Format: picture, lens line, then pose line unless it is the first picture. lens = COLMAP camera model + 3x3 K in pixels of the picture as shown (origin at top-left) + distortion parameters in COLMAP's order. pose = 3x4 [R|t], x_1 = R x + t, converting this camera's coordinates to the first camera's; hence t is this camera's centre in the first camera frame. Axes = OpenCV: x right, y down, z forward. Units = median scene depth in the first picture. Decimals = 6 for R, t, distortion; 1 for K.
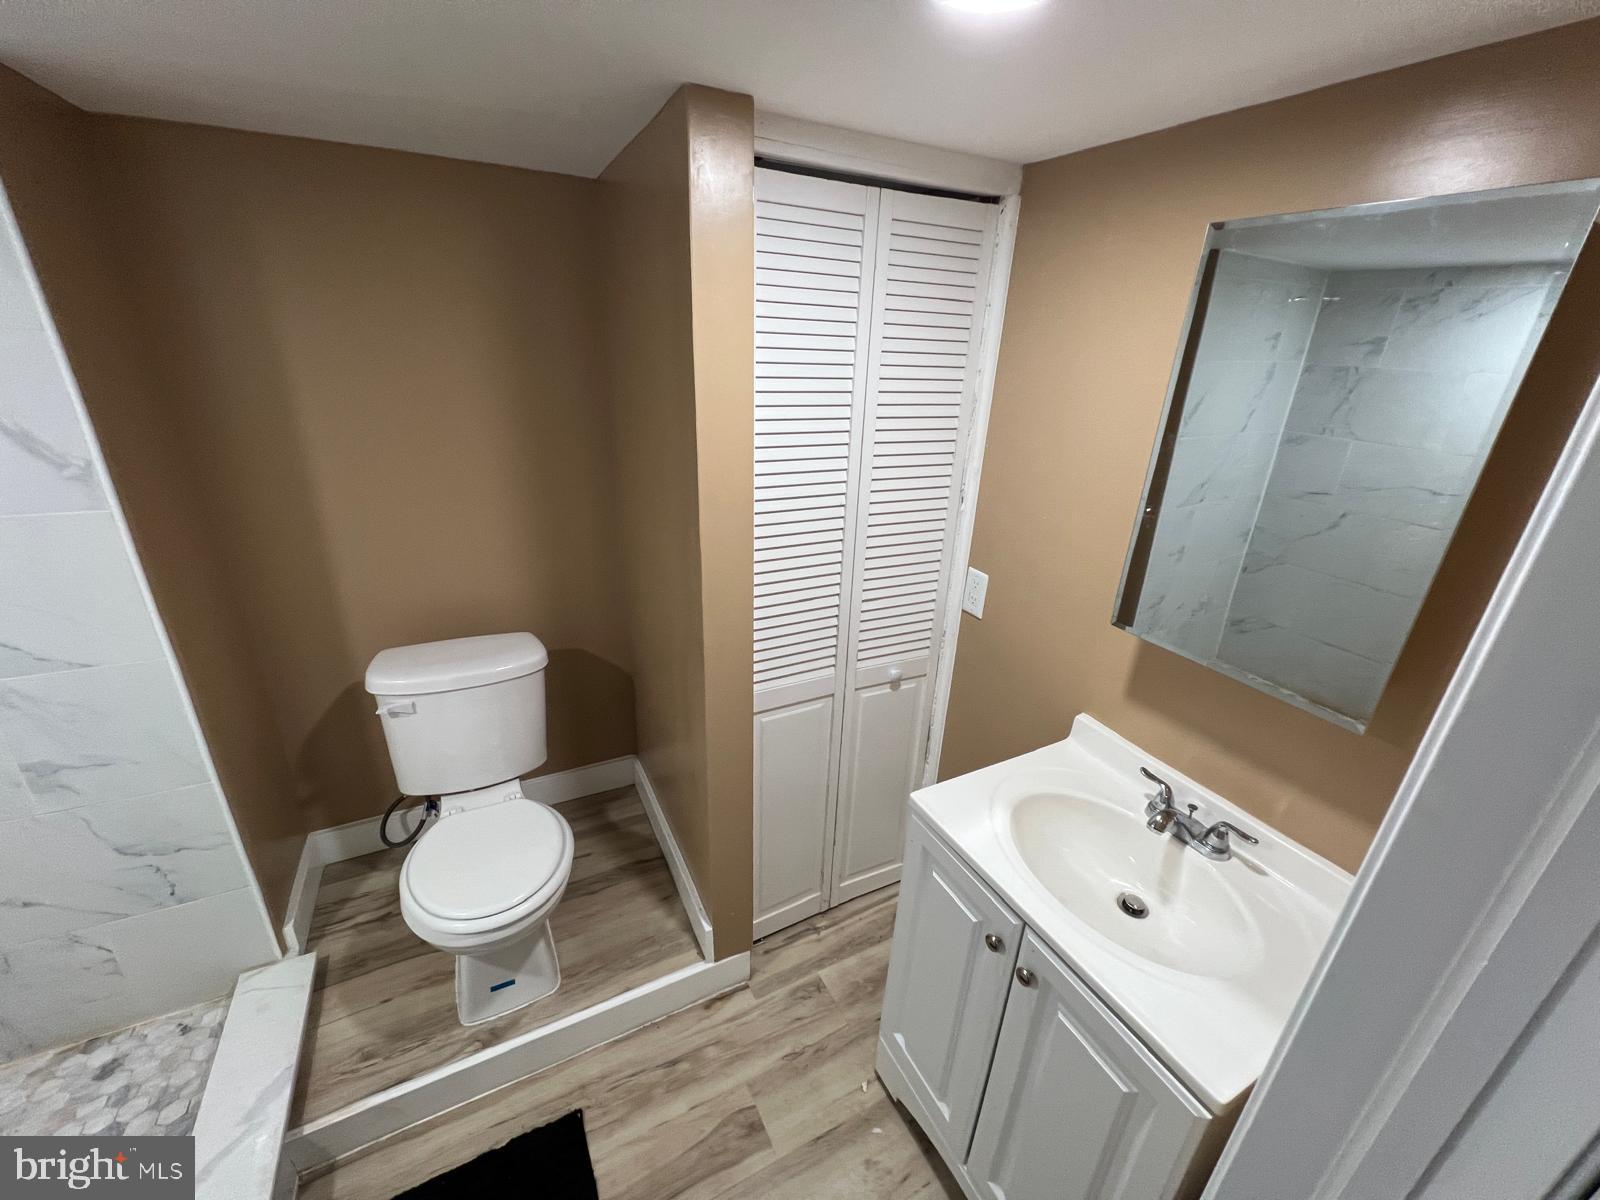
lens RADIAL K [[639.3, 0, 800.5], [0, 639.3, 600.2], [0, 0, 1]] dist [0.003705, 0.000895]
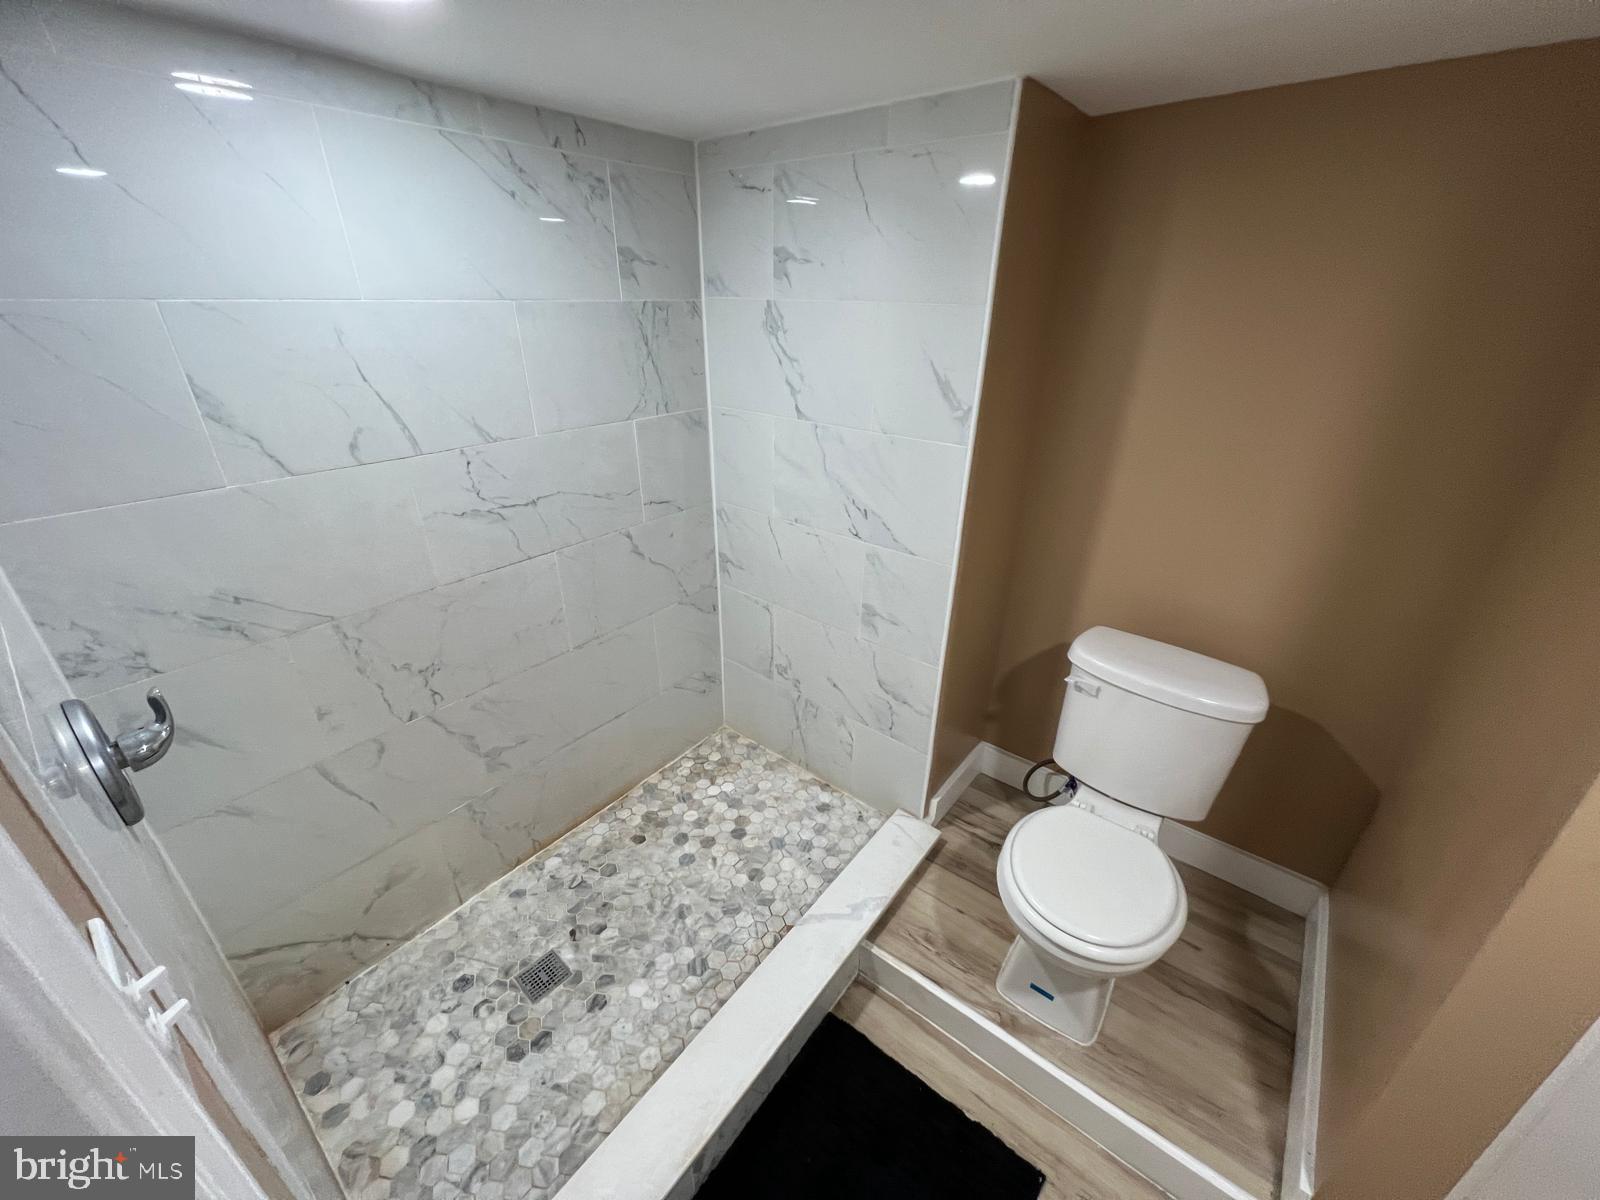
lens RADIAL K [[639.3, 0, 801.0], [0, 639.3, 602.5], [0, 0, 1]] dist [0.003705, 0.000895]
pose [[0.415643, 0.366762, -0.832302, -0.028736], [-0.341819, 0.910999, 0.230741, -0.027237], [0.842853, 0.188591, 0.504016, 0.099465]]
